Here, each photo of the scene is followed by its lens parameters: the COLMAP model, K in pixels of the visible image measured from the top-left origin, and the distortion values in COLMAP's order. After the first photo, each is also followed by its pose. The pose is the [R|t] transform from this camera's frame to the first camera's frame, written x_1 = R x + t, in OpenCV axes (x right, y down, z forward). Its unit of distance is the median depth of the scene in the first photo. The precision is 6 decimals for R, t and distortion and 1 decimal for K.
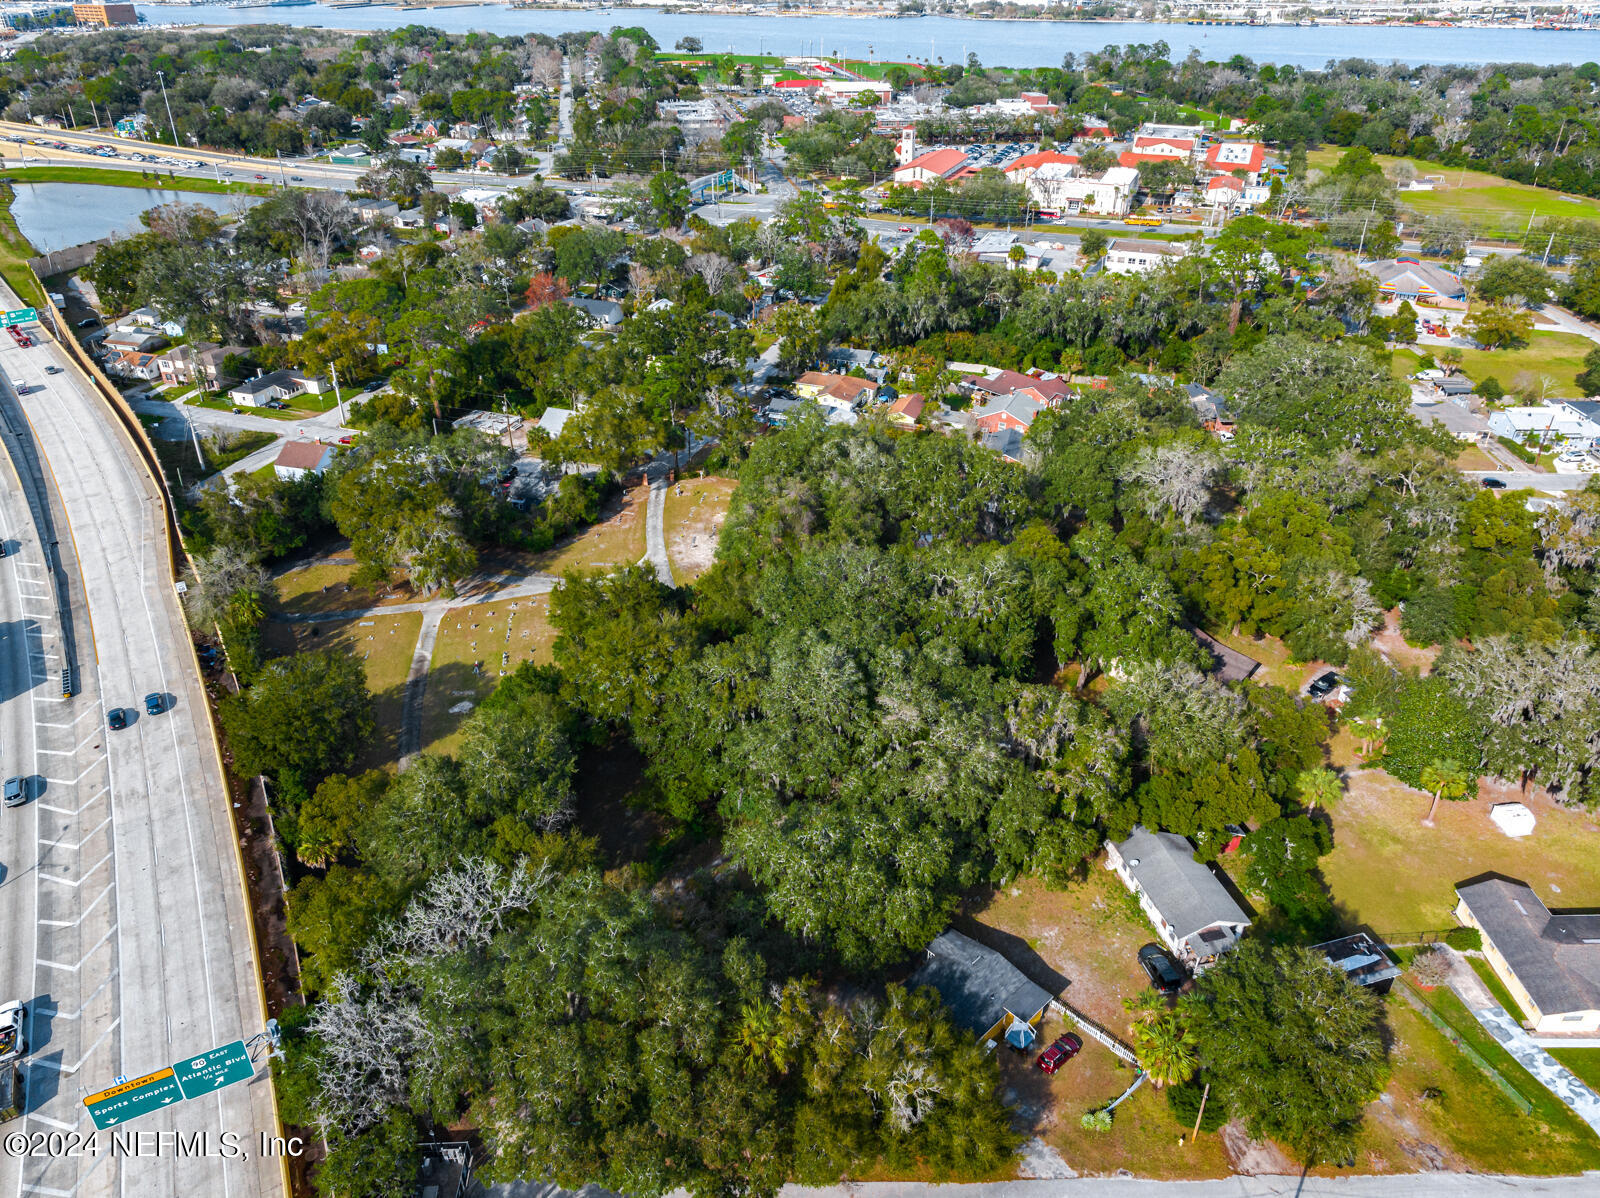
lens RADIAL K [[1128.8, 0, 808.3], [0, 1128.8, 591.8], [0, 0, 1]] dist [-0.029827, 0.017189]
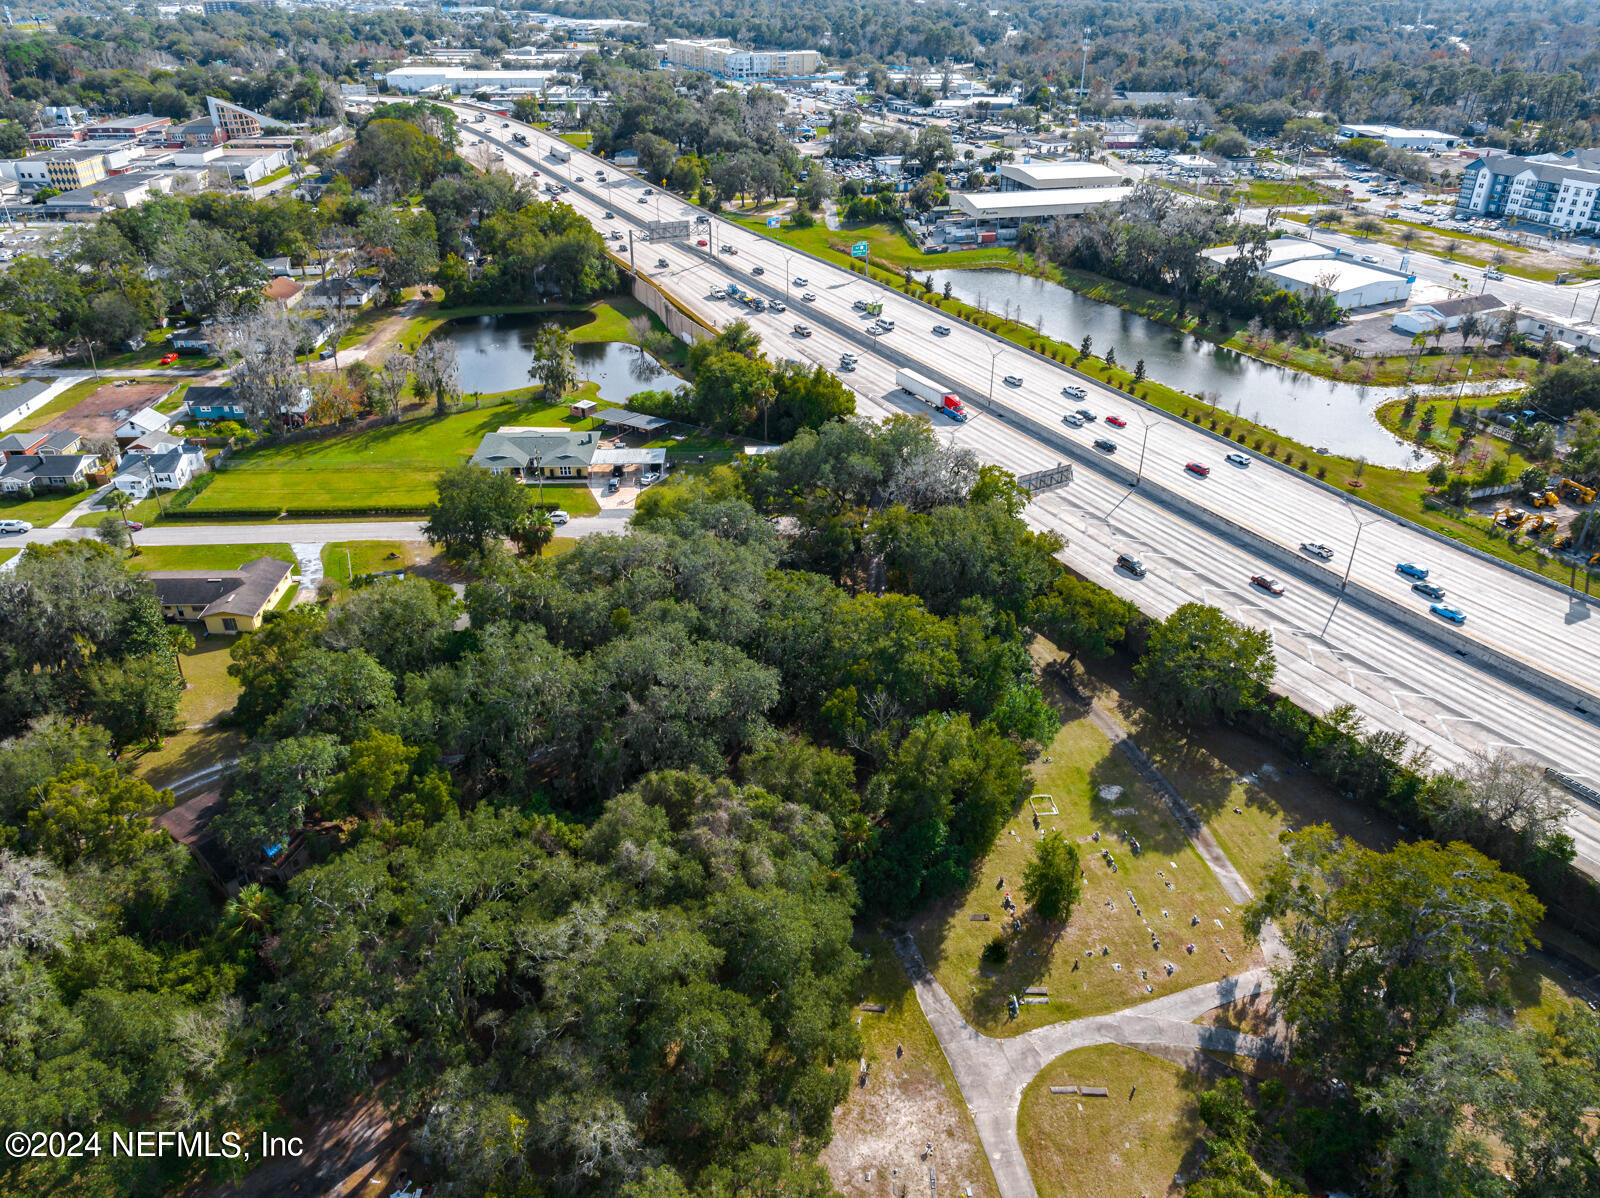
lens RADIAL K [[1128.8, 0, 808.9], [0, 1128.8, 586.1], [0, 0, 1]] dist [-0.029827, 0.017189]
pose [[-0.999752, 0.000583, -0.022283, -0.029486], [-0.018915, 0.506748, 0.861887, -0.429600], [0.011794, 0.862094, -0.506611, 0.760972]]
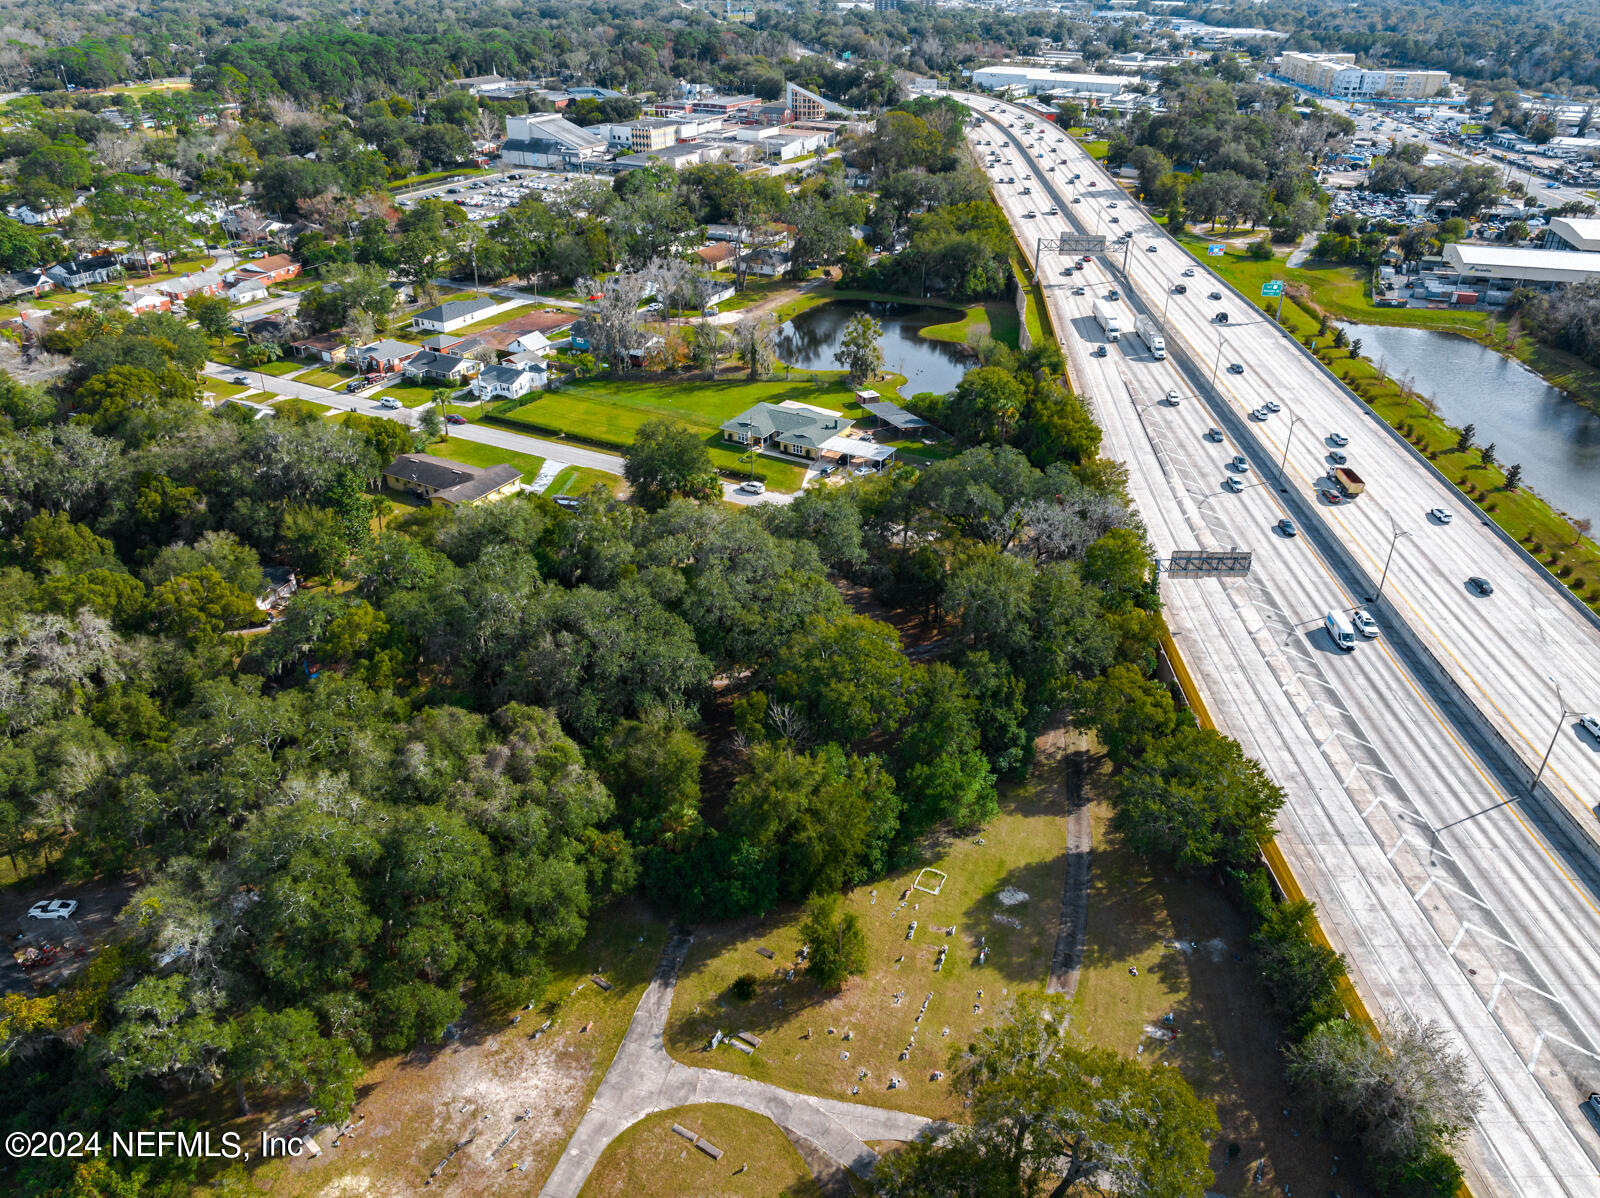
lens RADIAL K [[1128.8, 0, 806.9], [0, 1128.8, 590.0], [0, 0, 1]] dist [-0.029827, 0.017189]
pose [[-0.867777, -0.253328, 0.427537, -0.271471], [0.241264, 0.537367, 0.808101, -0.400662], [-0.434460, 0.804401, -0.405196, 0.705229]]
